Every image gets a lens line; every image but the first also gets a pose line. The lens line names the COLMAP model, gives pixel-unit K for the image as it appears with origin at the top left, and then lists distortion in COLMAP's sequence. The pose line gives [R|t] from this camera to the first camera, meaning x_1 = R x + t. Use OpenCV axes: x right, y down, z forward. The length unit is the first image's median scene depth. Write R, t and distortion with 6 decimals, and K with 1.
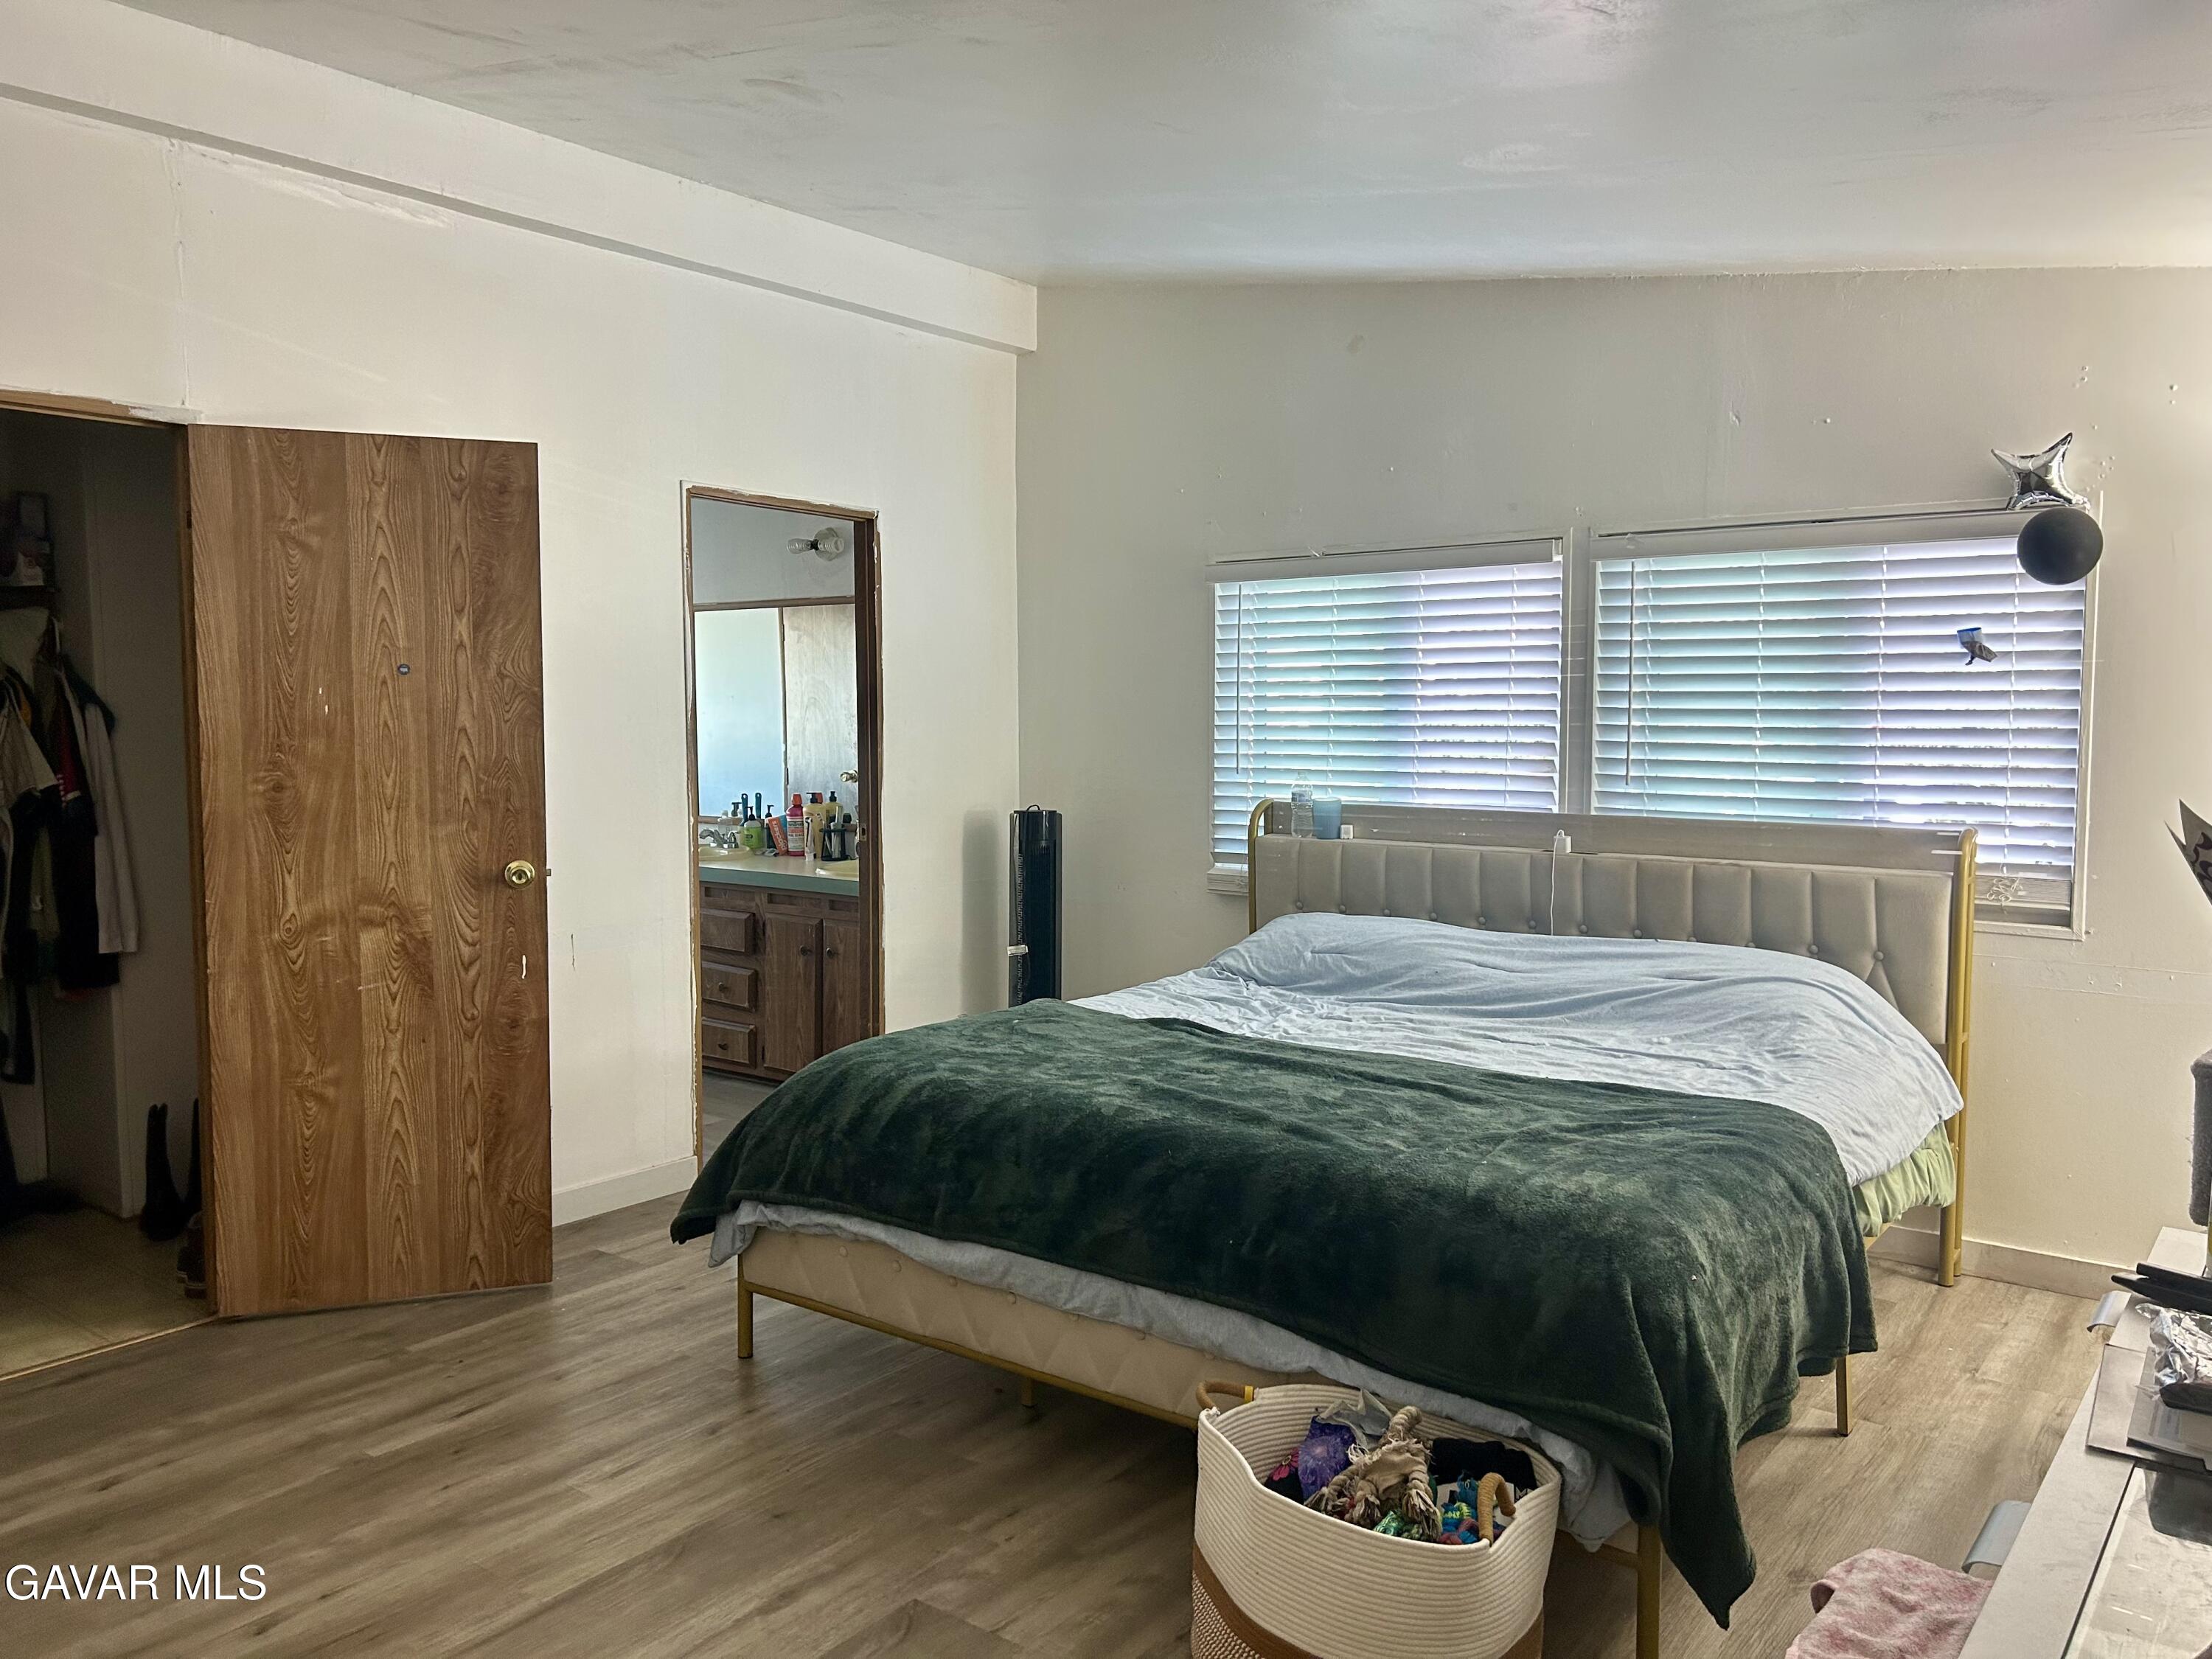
lens RADIAL K [[1646.6, 0, 1109.8], [0, 1646.6, 816.5], [0, 0, 1]] dist [0.100421, -0.161015]
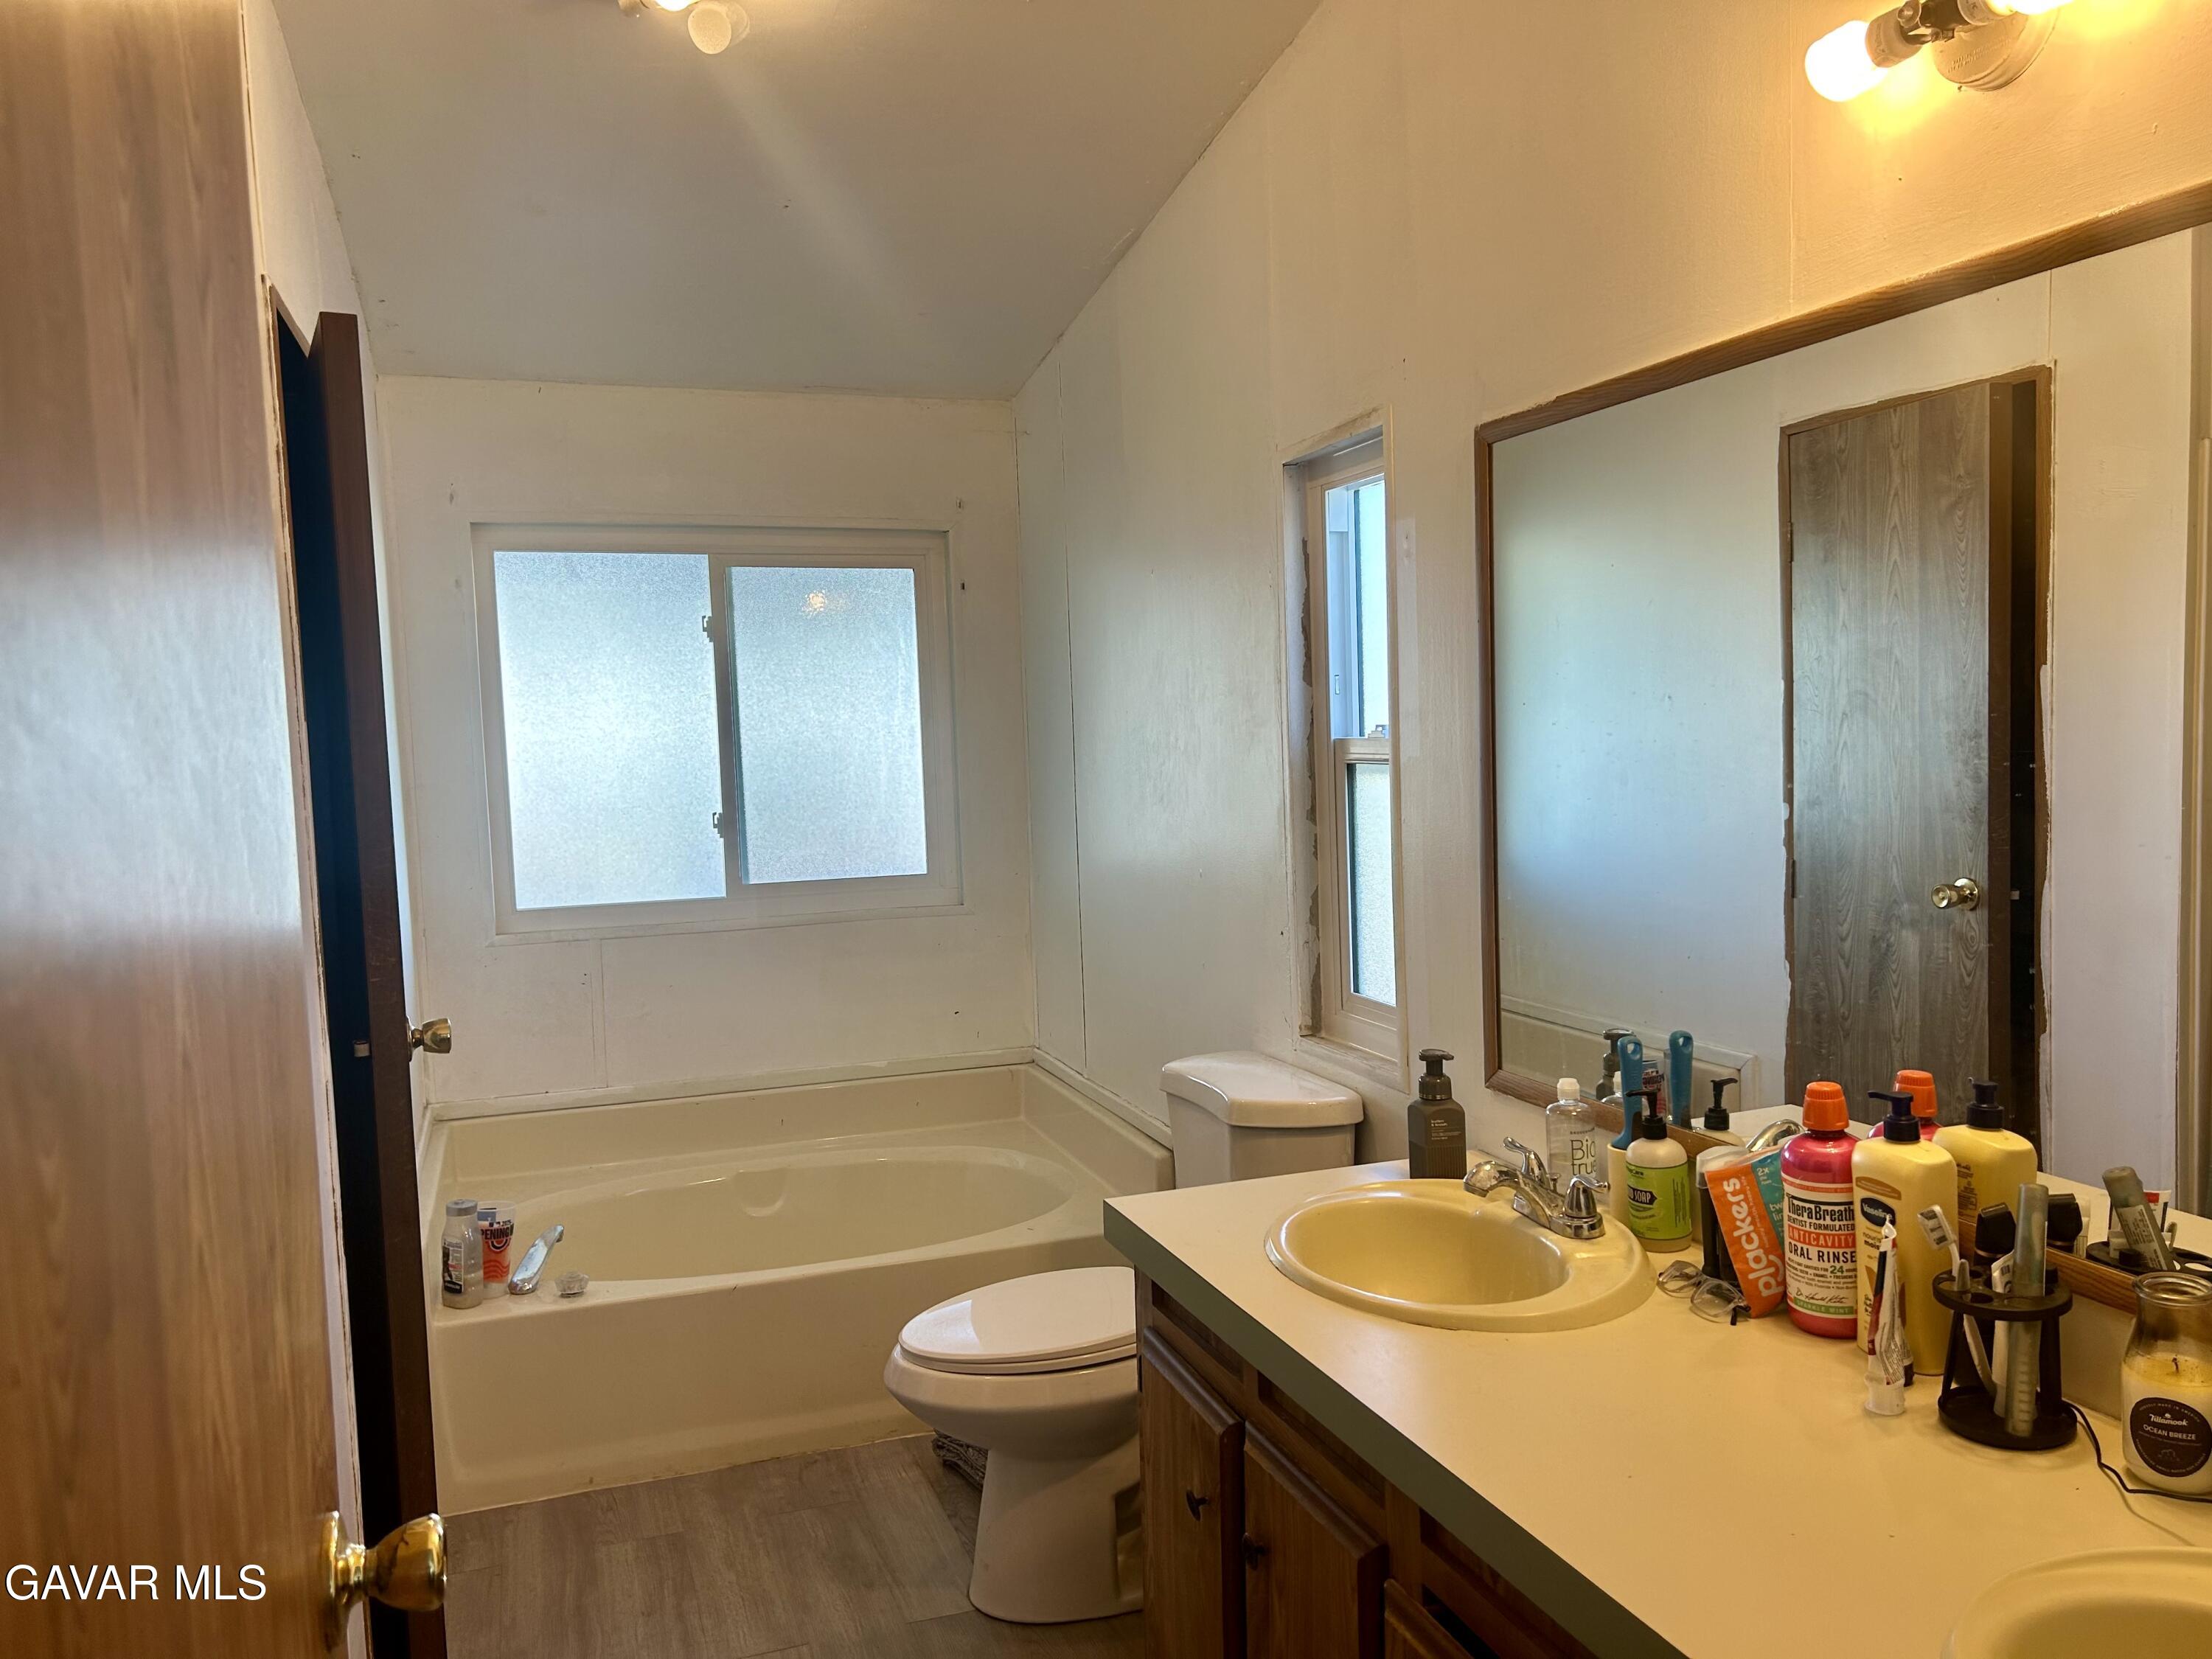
lens RADIAL K [[1646.6, 0, 1109.8], [0, 1646.6, 816.5], [0, 0, 1]] dist [0.100421, -0.161015]
pose [[0.836616, 0.023255, -0.547297, -0.143063], [-0.023218, 0.999706, 0.006986, -0.052478], [0.547298, 0.006863, 0.836910, 0.730123]]
